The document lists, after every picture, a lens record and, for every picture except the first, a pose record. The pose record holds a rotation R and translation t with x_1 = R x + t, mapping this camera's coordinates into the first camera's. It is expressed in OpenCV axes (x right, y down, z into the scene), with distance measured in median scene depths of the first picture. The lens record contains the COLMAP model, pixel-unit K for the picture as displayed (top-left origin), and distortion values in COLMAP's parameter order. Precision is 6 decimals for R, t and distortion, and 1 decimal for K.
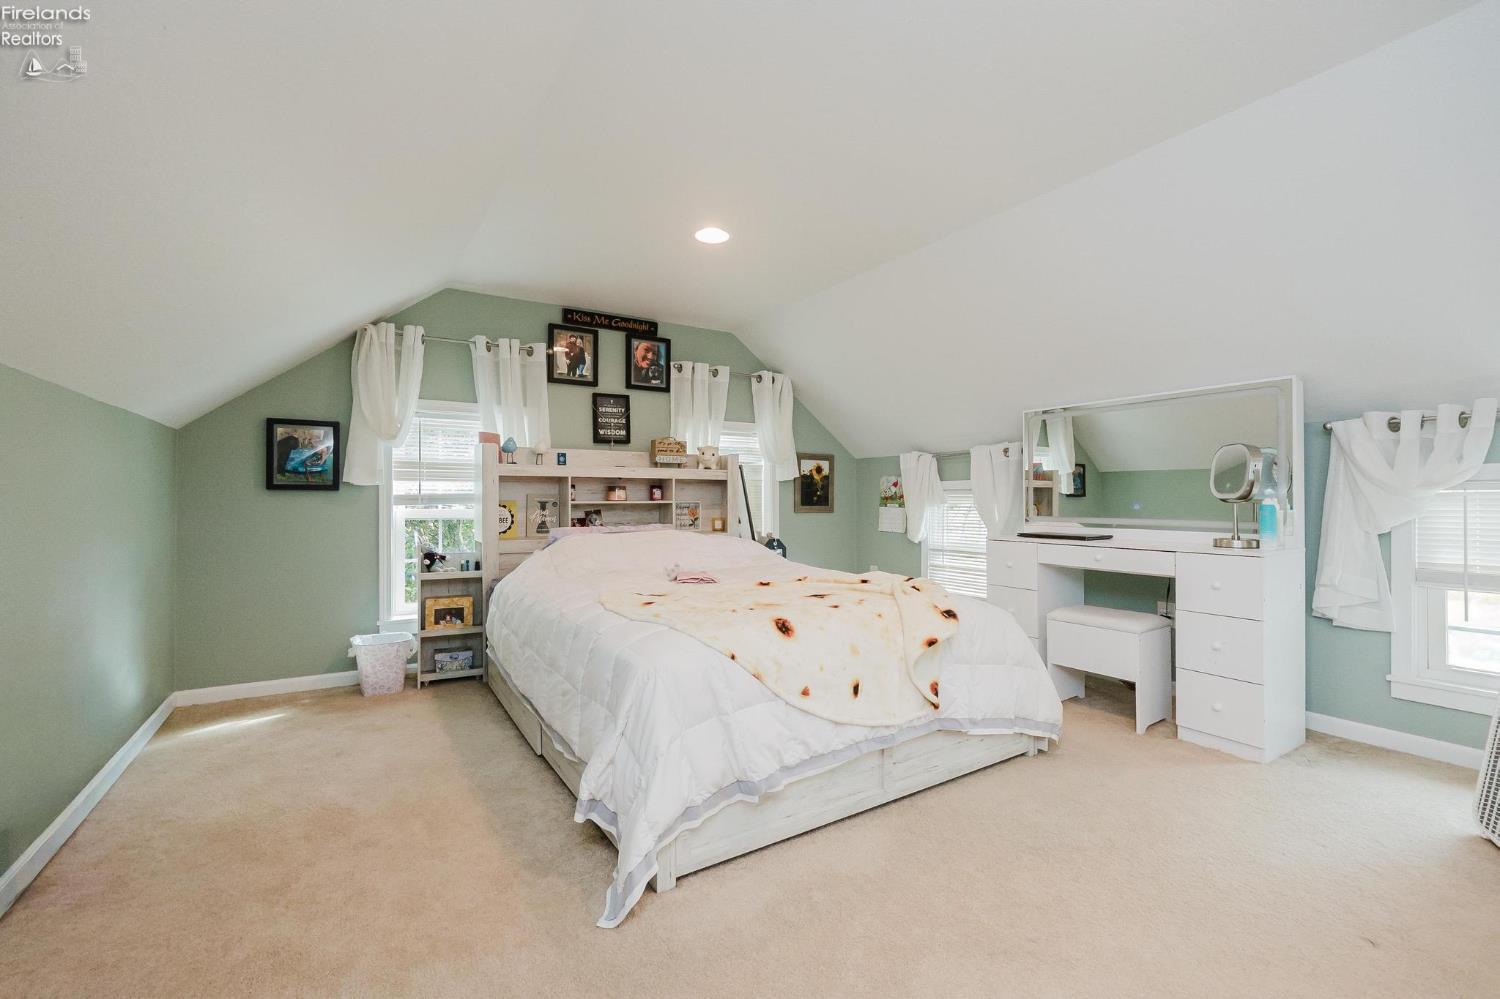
lens RADIAL K [[635.2, 0, 720.4], [0, 635.2, 504.6], [0, 0, 1]] dist [-0.000921, 0.000524]
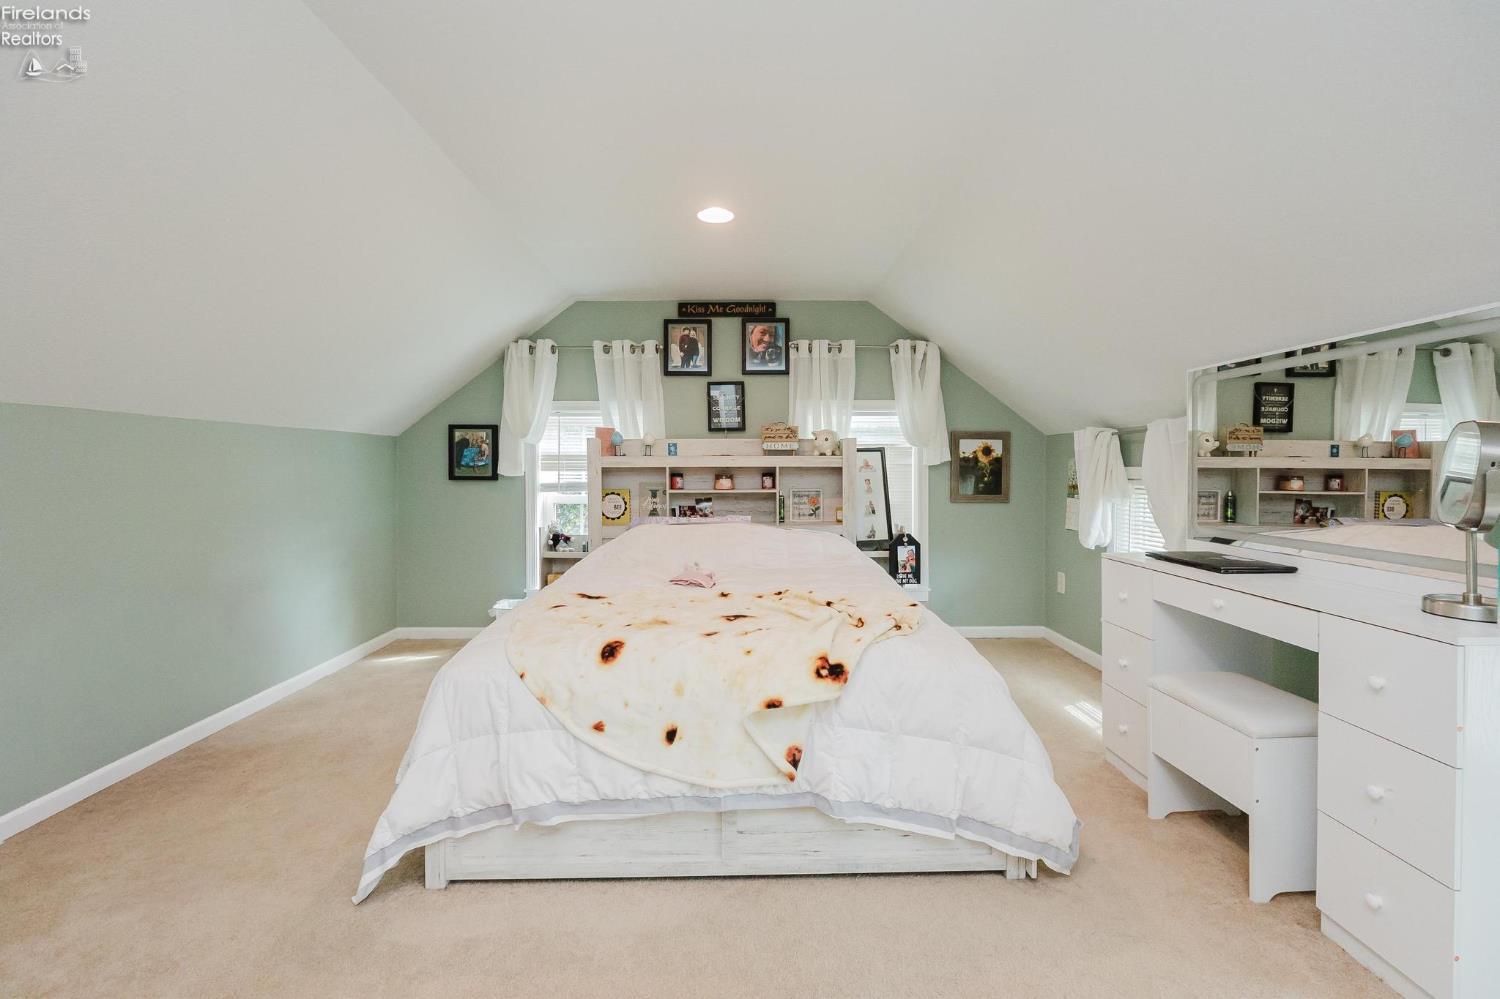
lens RADIAL K [[635.2, 0, 743.3], [0, 635.2, 484.9], [0, 0, 1]] dist [-0.000921, 0.000524]
pose [[0.857433, 0.012268, -0.514450, 0.397068], [-0.000807, 0.999747, 0.022496, -0.037436], [0.514596, -0.018873, 0.857225, 0.169434]]
